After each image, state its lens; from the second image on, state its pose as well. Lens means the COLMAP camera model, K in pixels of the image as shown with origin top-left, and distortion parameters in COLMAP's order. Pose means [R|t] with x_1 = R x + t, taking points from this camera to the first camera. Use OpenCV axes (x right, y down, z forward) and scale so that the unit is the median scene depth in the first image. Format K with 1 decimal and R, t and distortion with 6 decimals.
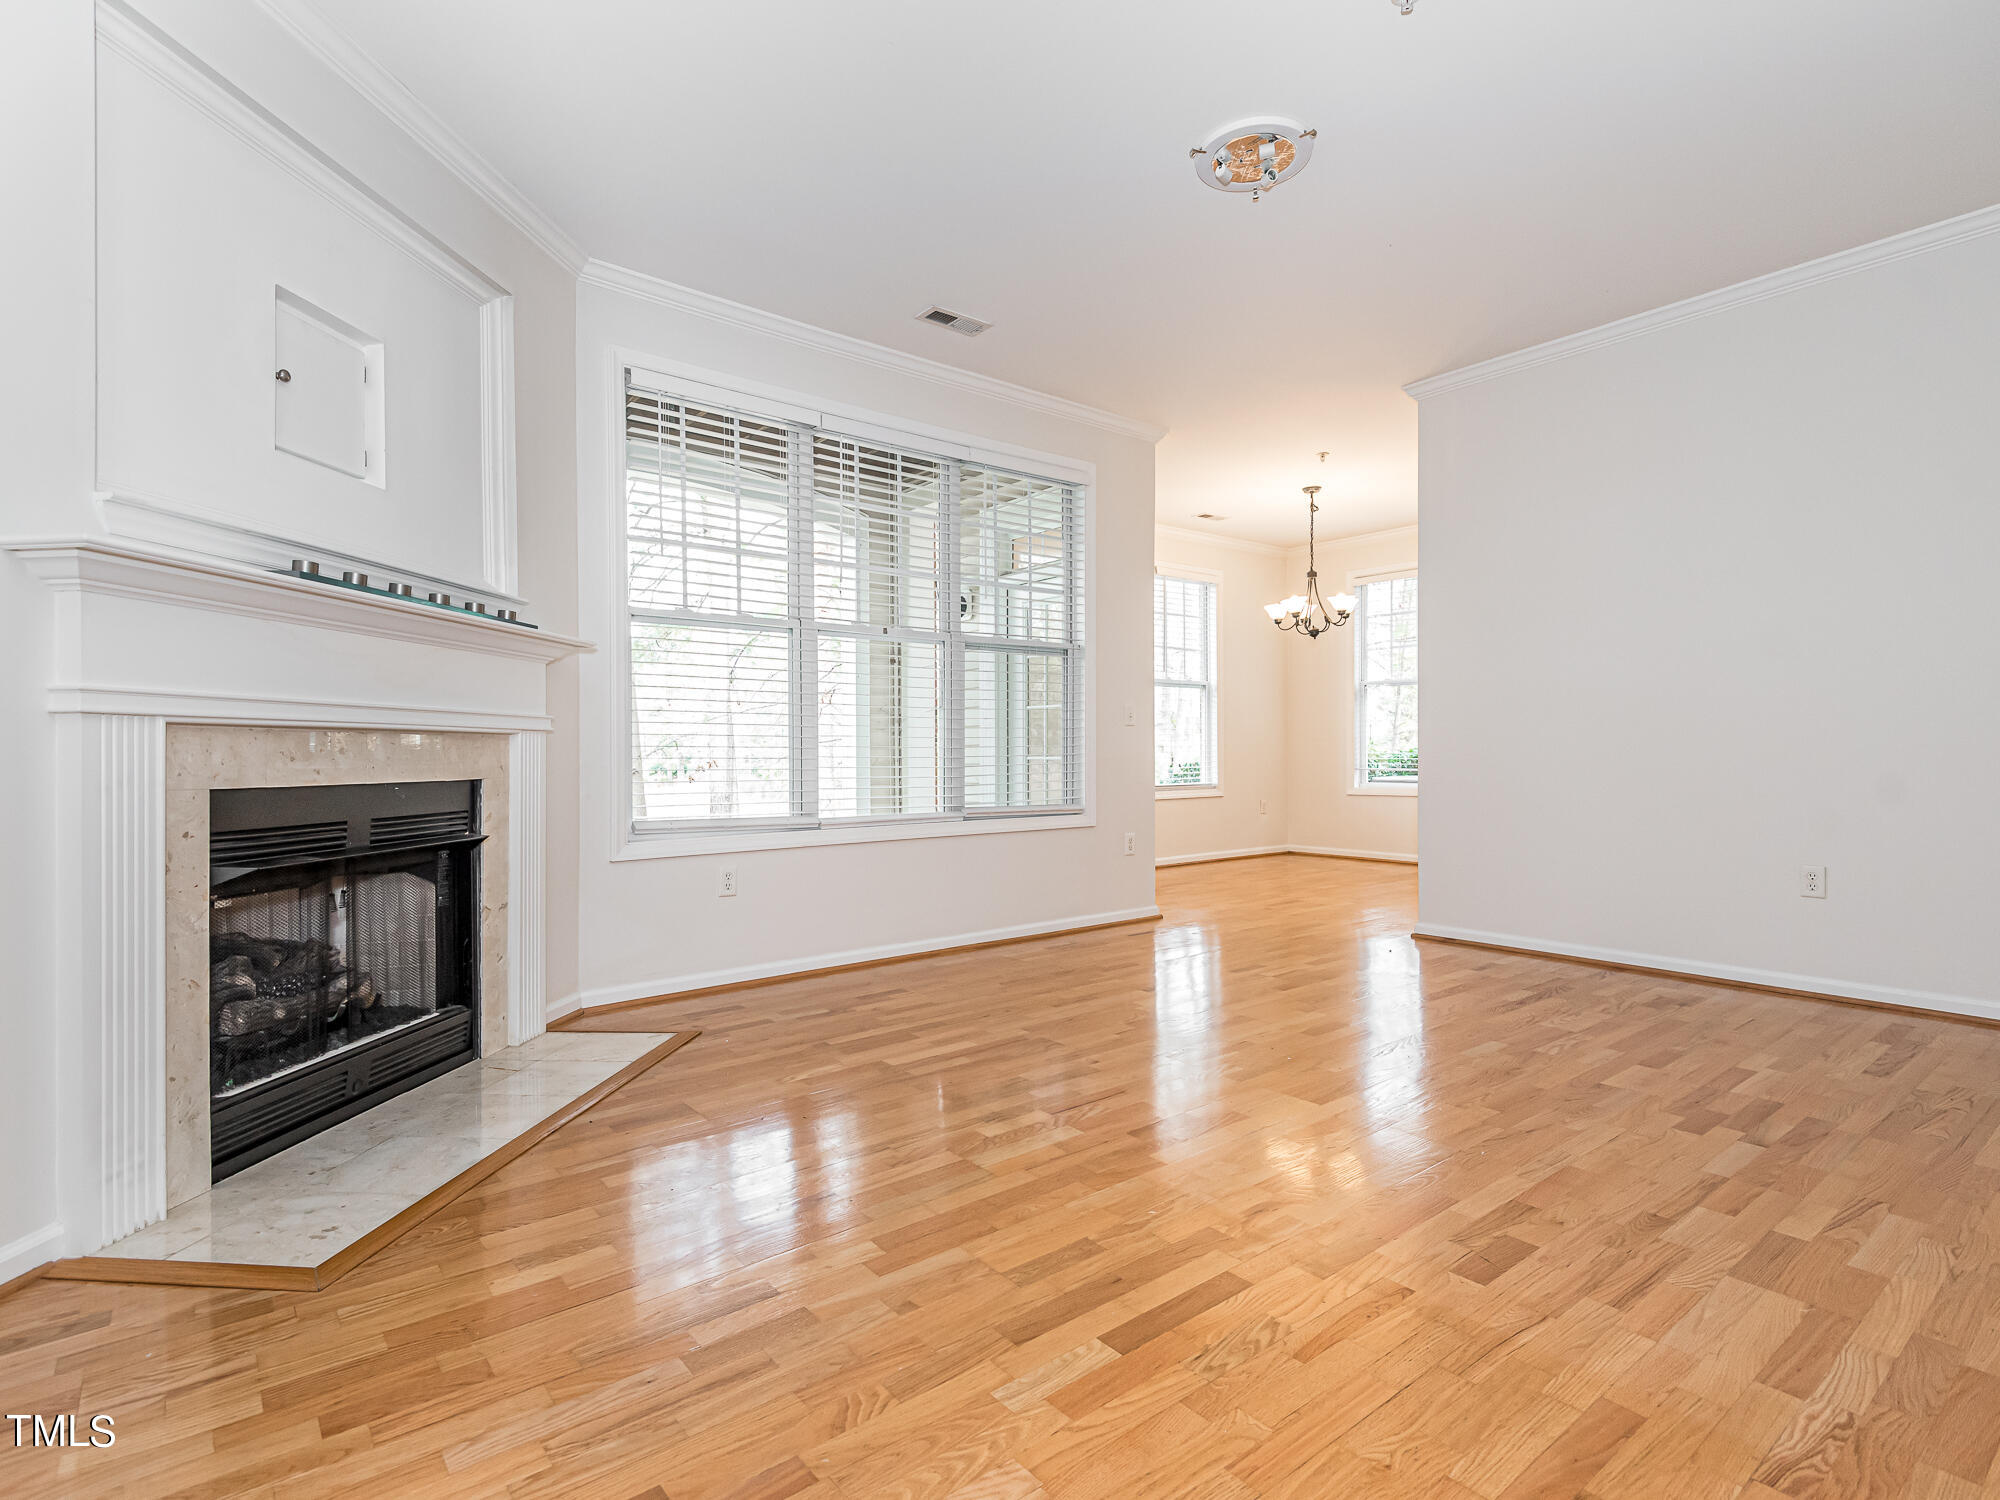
lens RADIAL K [[1008.3, 0, 1003.9], [0, 1008.3, 745.5], [0, 0, 1]] dist [0.027293, -0.016376]
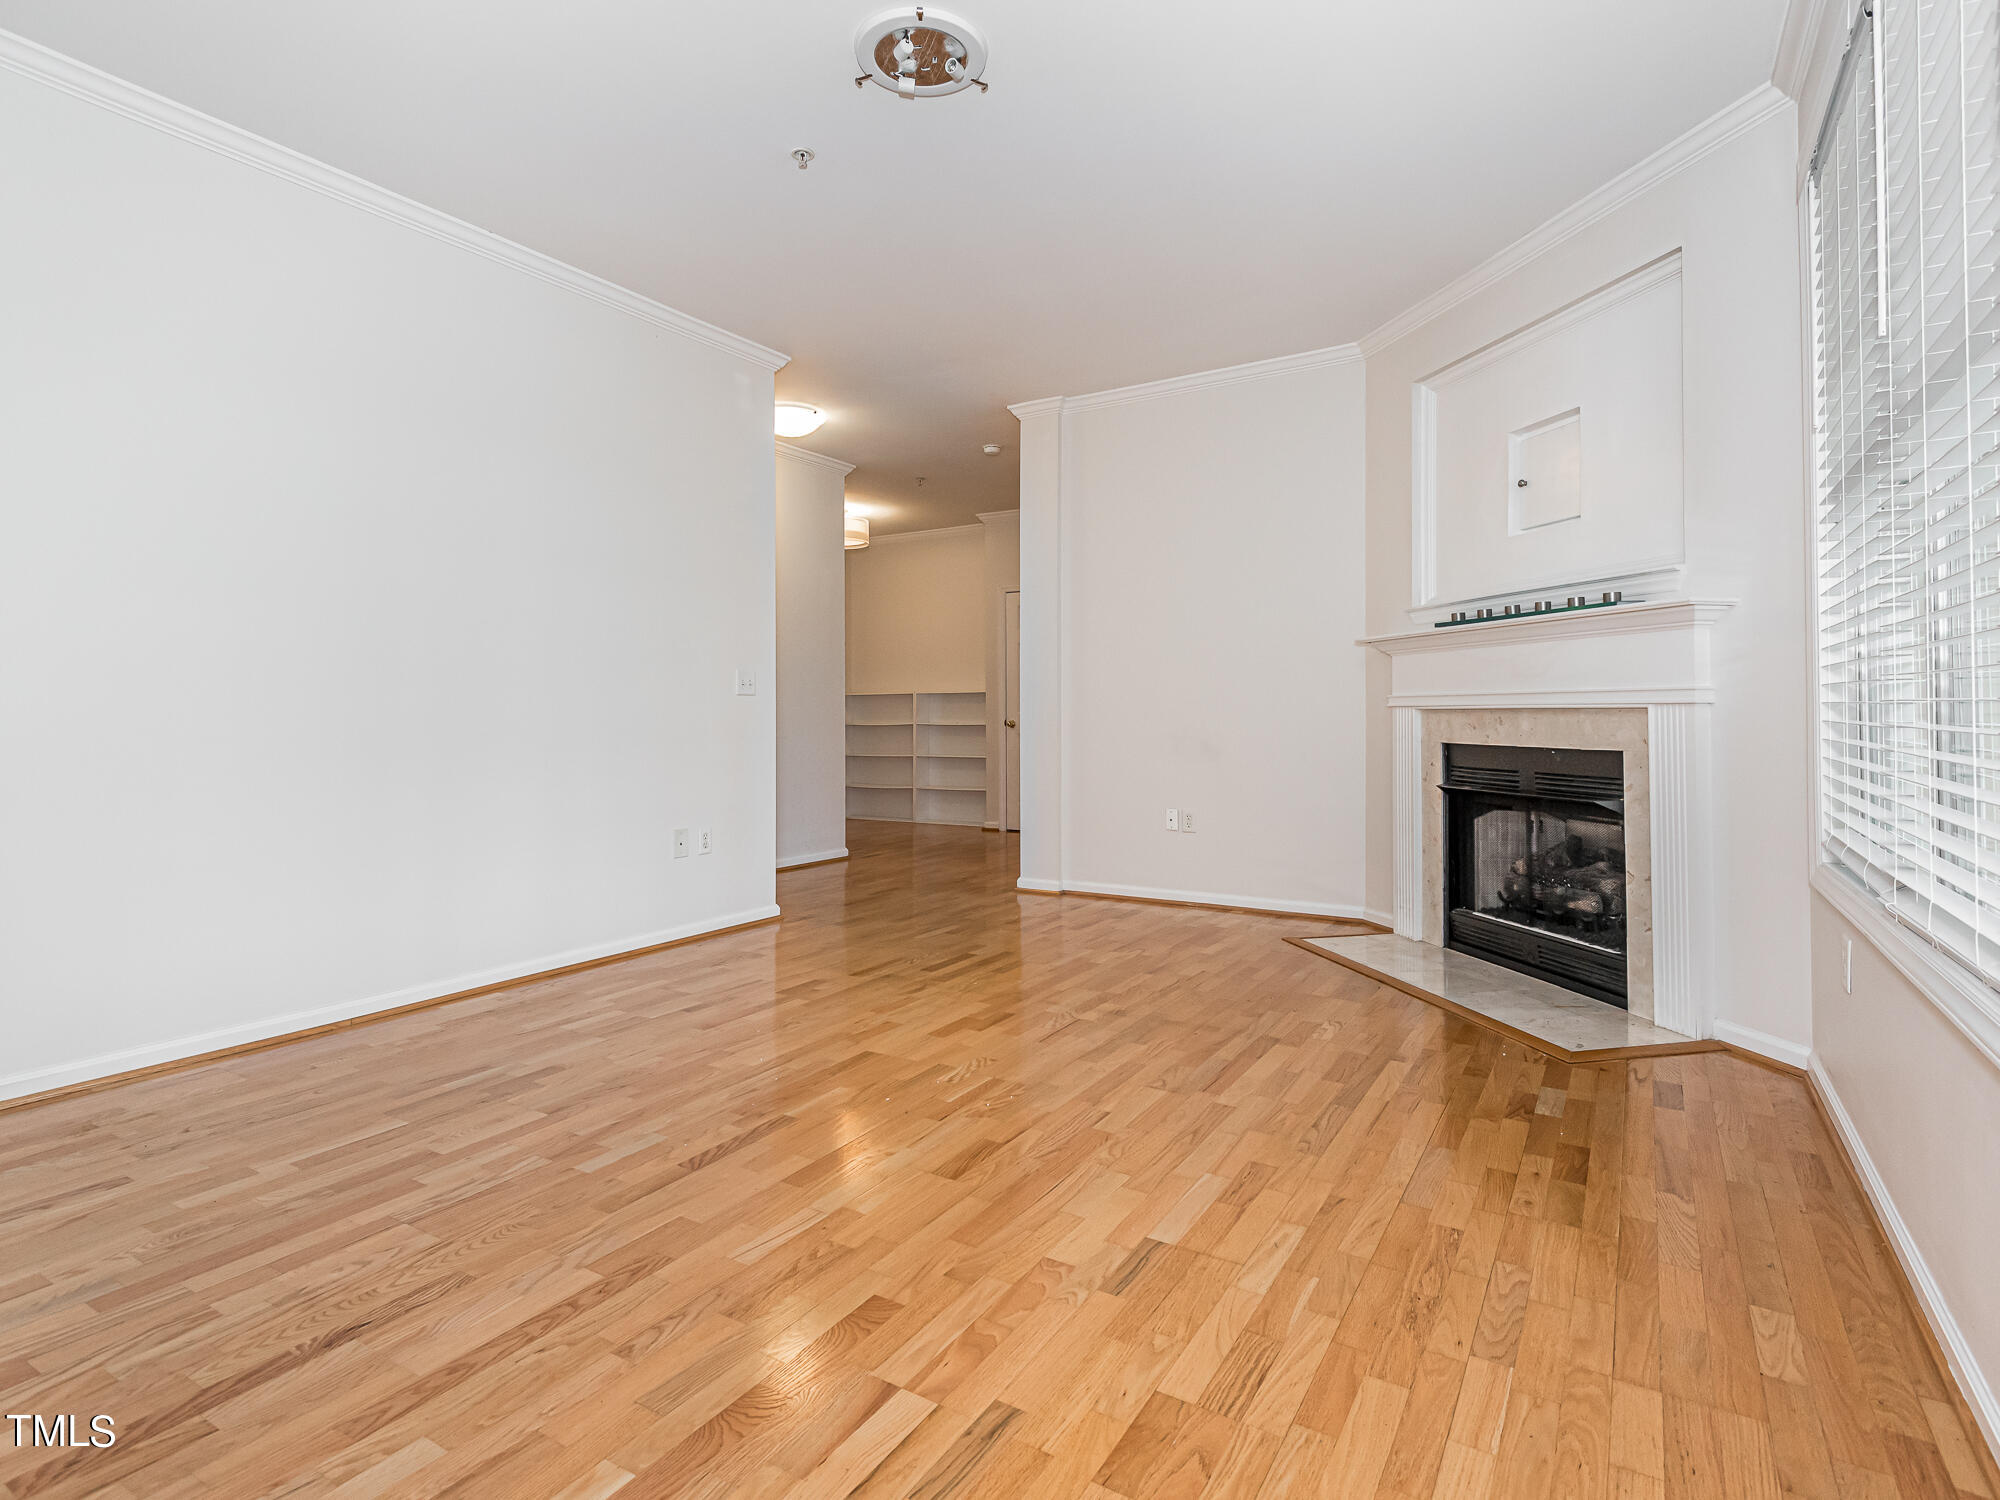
lens RADIAL K [[1008.3, 0, 1005.2], [0, 1008.3, 729.5], [0, 0, 1]] dist [0.027293, -0.016376]
pose [[-0.941776, 0.012116, -0.336023, 0.531258], [0.008748, 0.999895, 0.011536, -0.009025], [0.336128, 0.007925, -0.941783, 2.066696]]
